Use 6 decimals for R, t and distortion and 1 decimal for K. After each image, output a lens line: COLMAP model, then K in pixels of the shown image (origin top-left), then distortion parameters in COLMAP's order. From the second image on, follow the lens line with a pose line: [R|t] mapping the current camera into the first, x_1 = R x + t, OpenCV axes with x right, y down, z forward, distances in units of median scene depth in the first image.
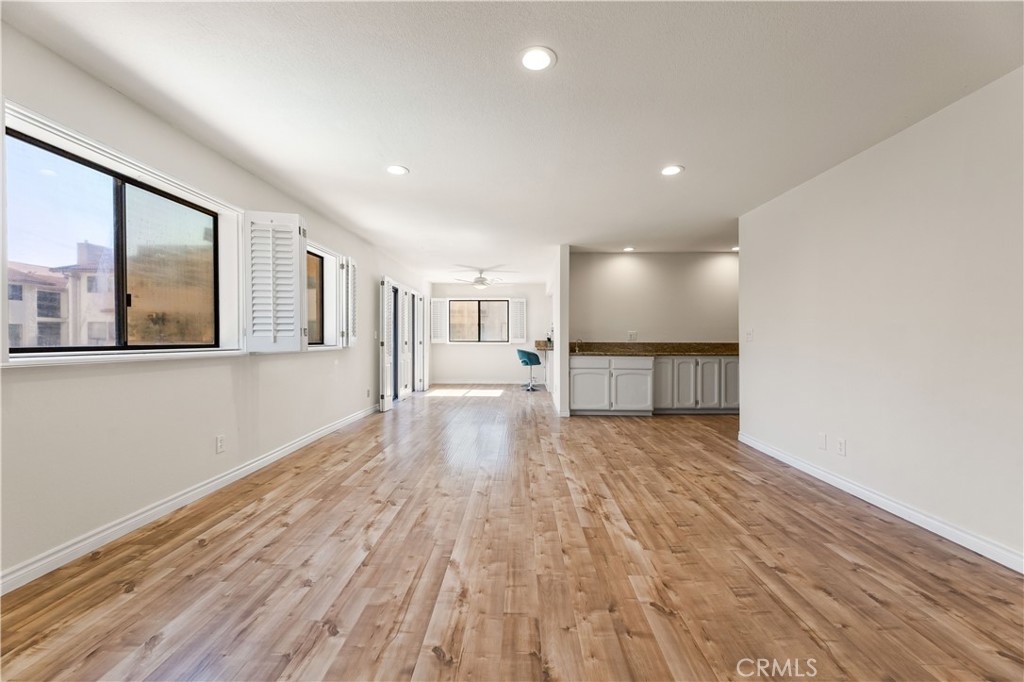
lens RADIAL K [[407.9, 0, 516.3], [0, 407.9, 342.7], [0, 0, 1]] dist [0.000695, -0.000160]
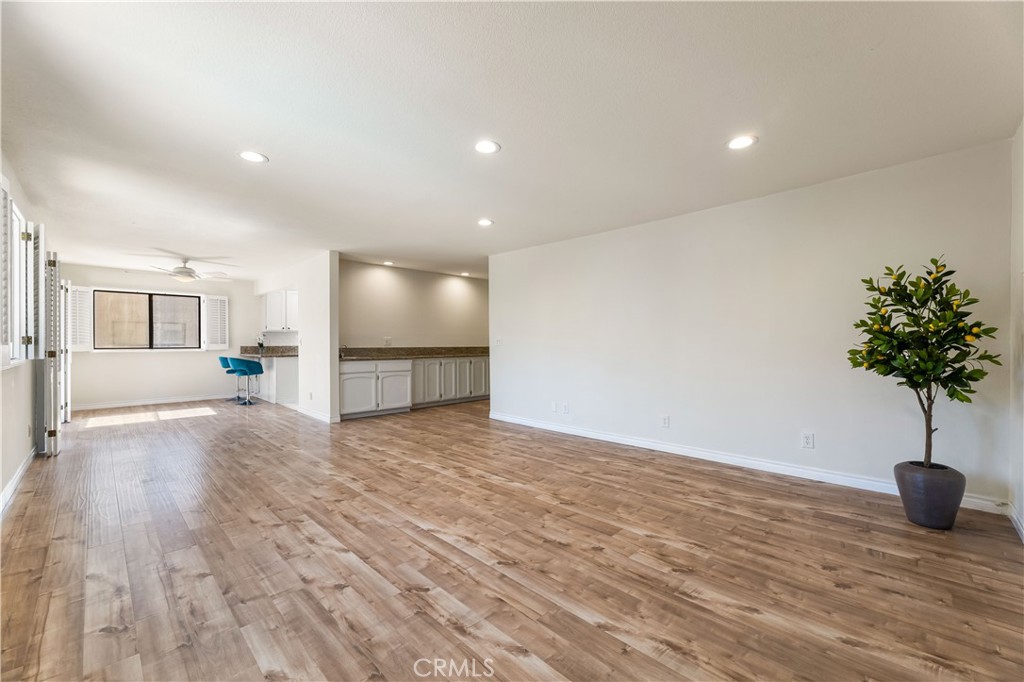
lens RADIAL K [[407.9, 0, 513.0], [0, 407.9, 348.5], [0, 0, 1]] dist [0.000695, -0.000160]
pose [[0.695172, -0.013554, 0.718716, -0.549811], [0.009611, 0.999908, 0.009560, -0.010499], [-0.718779, 0.000262, 0.695238, -0.018404]]
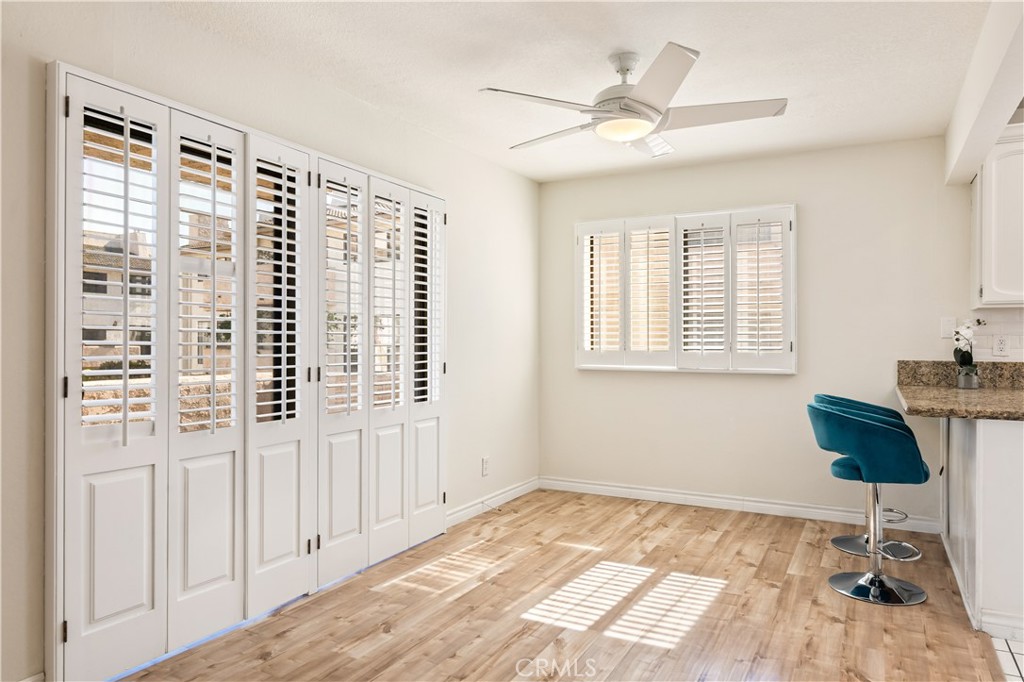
lens RADIAL K [[670.7, 0, 520.3], [0, 670.7, 343.6], [0, 0, 1]] dist [-0.001976, 0.001487]
pose [[0.890042, 0.000279, -0.455879, 0.085532], [-0.004526, 0.999956, -0.008226, -0.036815], [0.455856, 0.009385, 0.890004, 1.639391]]
